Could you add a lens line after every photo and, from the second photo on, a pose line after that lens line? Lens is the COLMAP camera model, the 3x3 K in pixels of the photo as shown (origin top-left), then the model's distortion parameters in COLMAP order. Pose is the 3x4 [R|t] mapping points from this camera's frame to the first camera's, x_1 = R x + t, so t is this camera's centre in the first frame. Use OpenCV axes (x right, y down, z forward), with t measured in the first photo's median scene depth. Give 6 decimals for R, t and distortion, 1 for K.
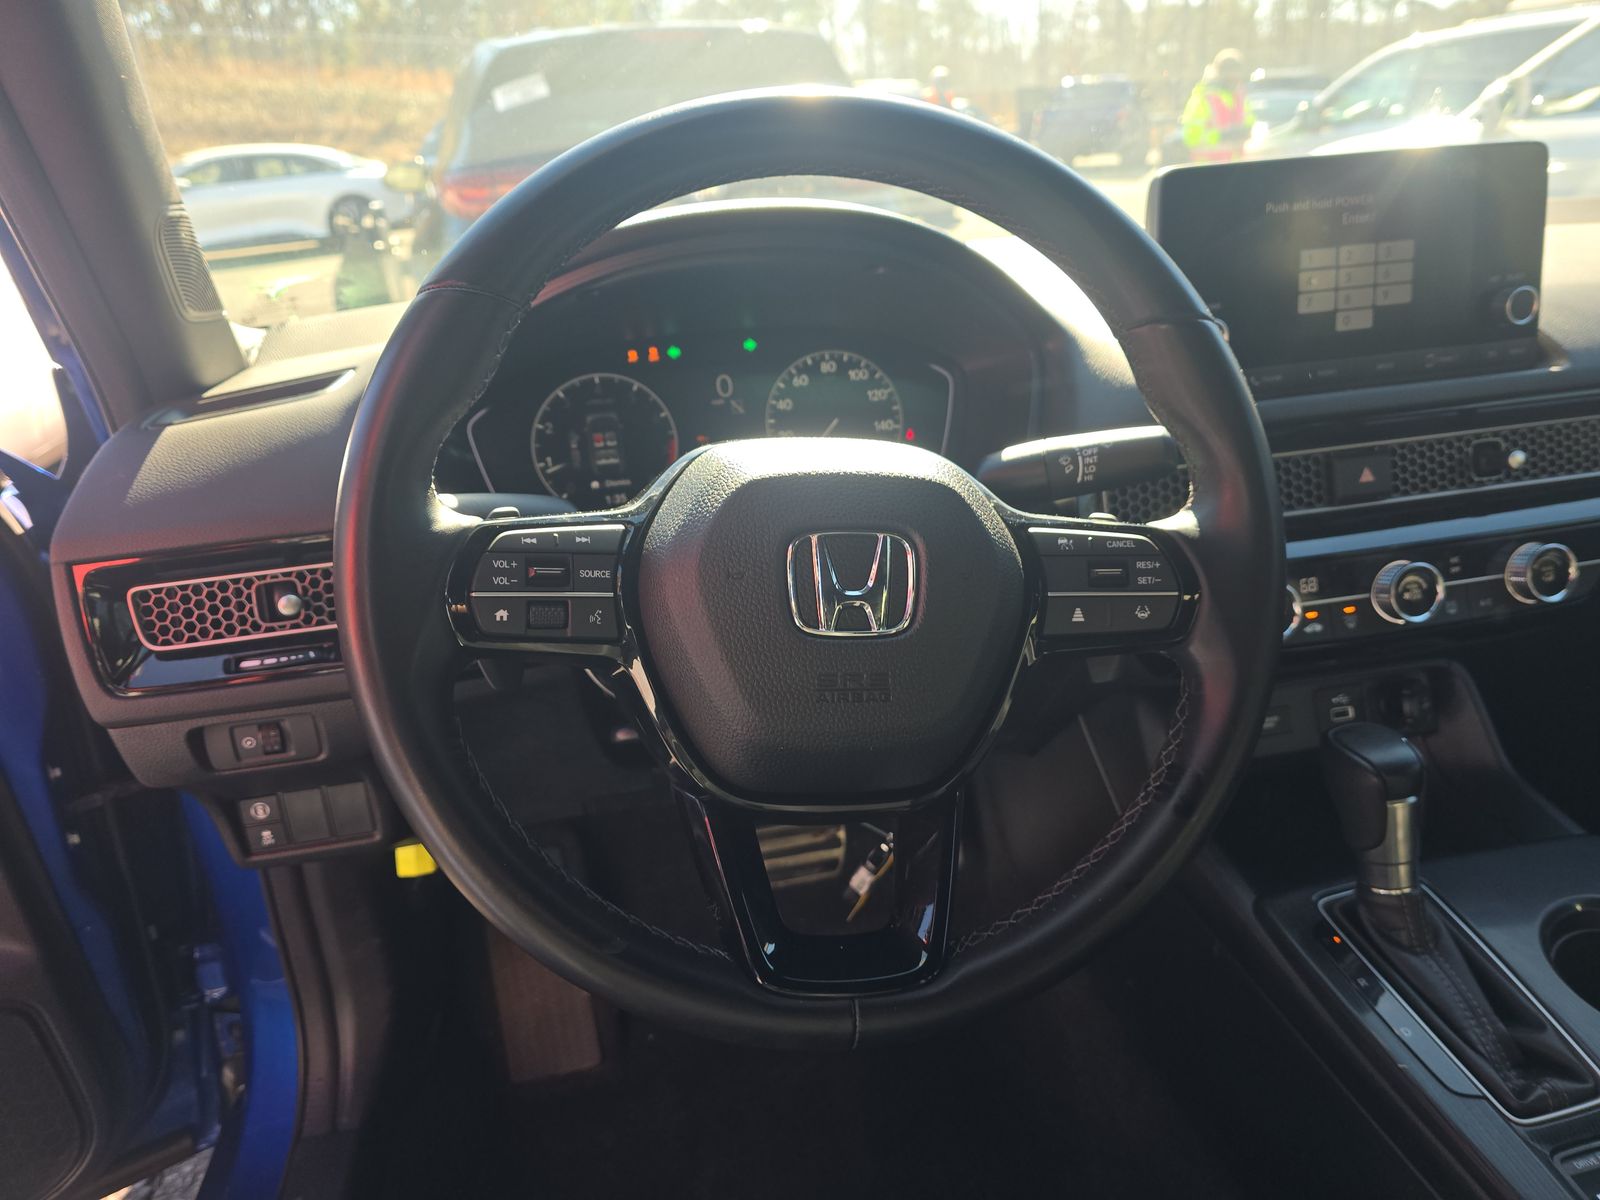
lens RADIAL K [[1072.1, 0, 800.0], [0, 1072.1, 600.0], [0, 0, 1]] dist [0.044945, -0.057301]
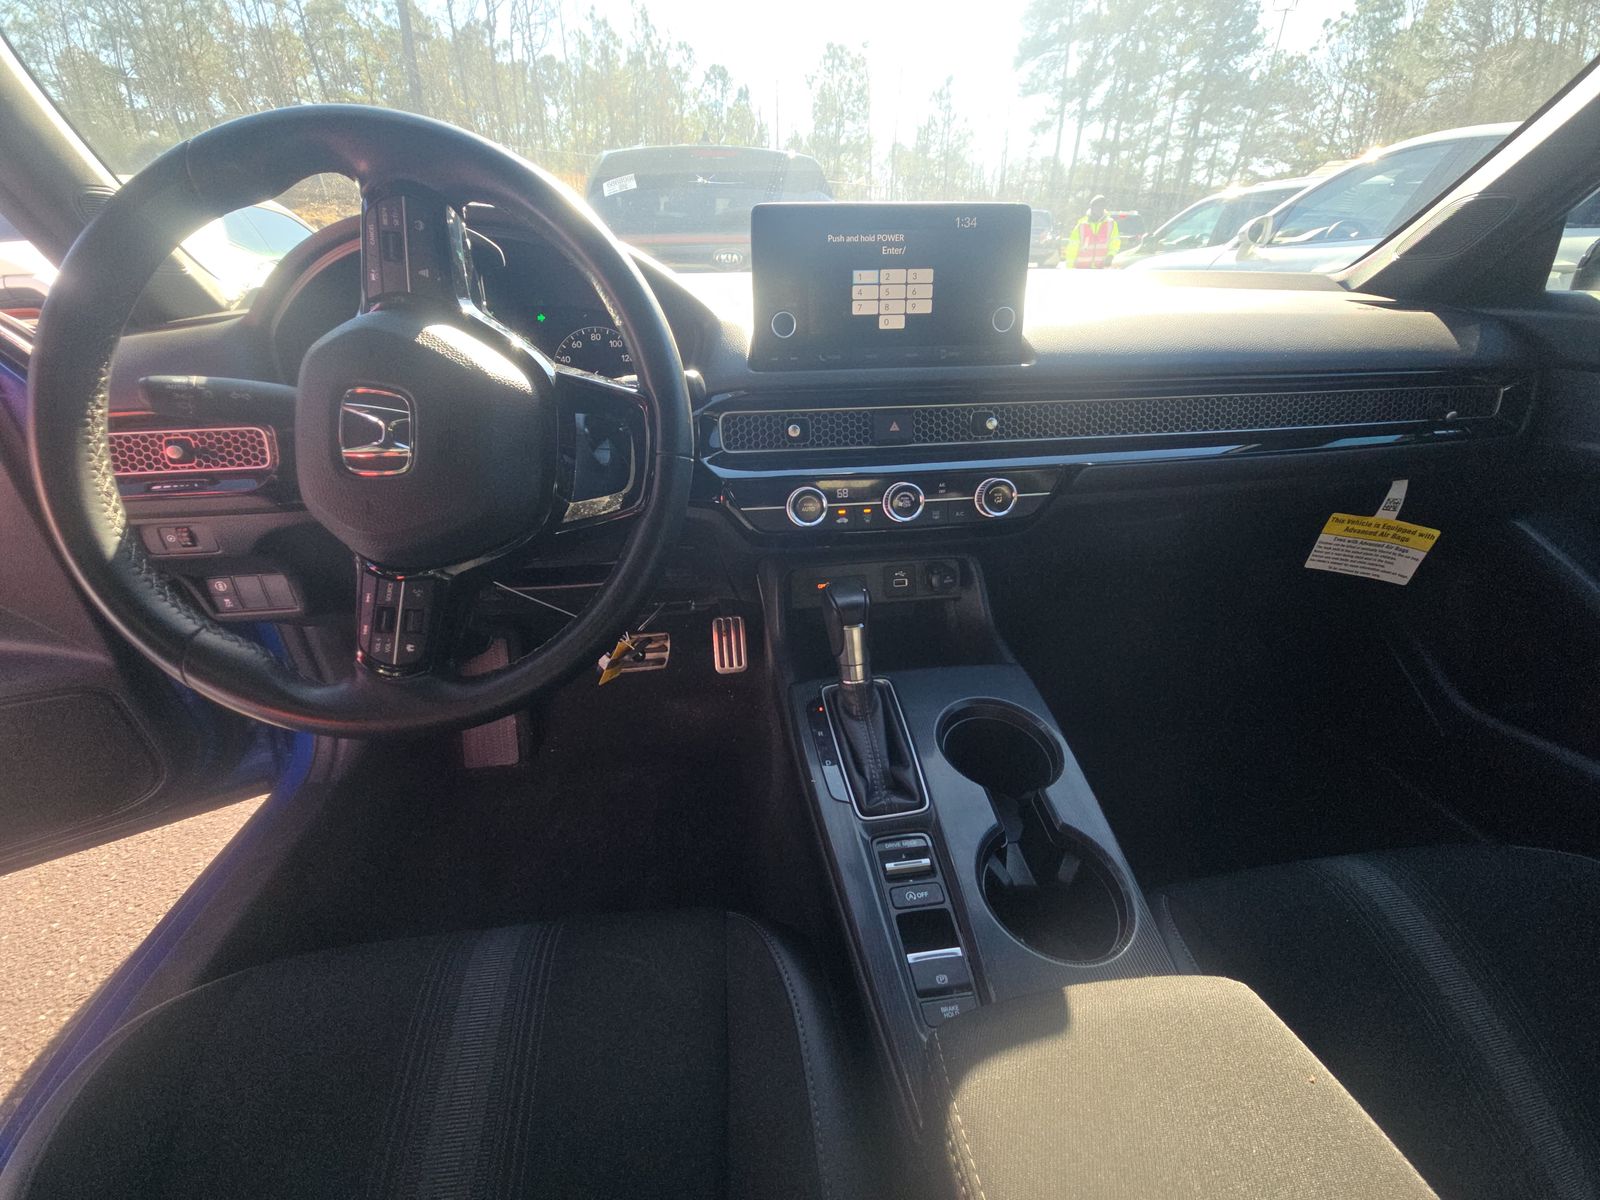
lens RADIAL K [[636.9, 0, 800.0], [0, 636.9, 600.0], [0, 0, 1]] dist [0.001354, 0.000109]
pose [[0.996748, 0.078570, -0.017917, 0.432358], [-0.076013, 0.990481, 0.114754, 0.038514], [0.026762, -0.113019, 0.993232, 0.053008]]
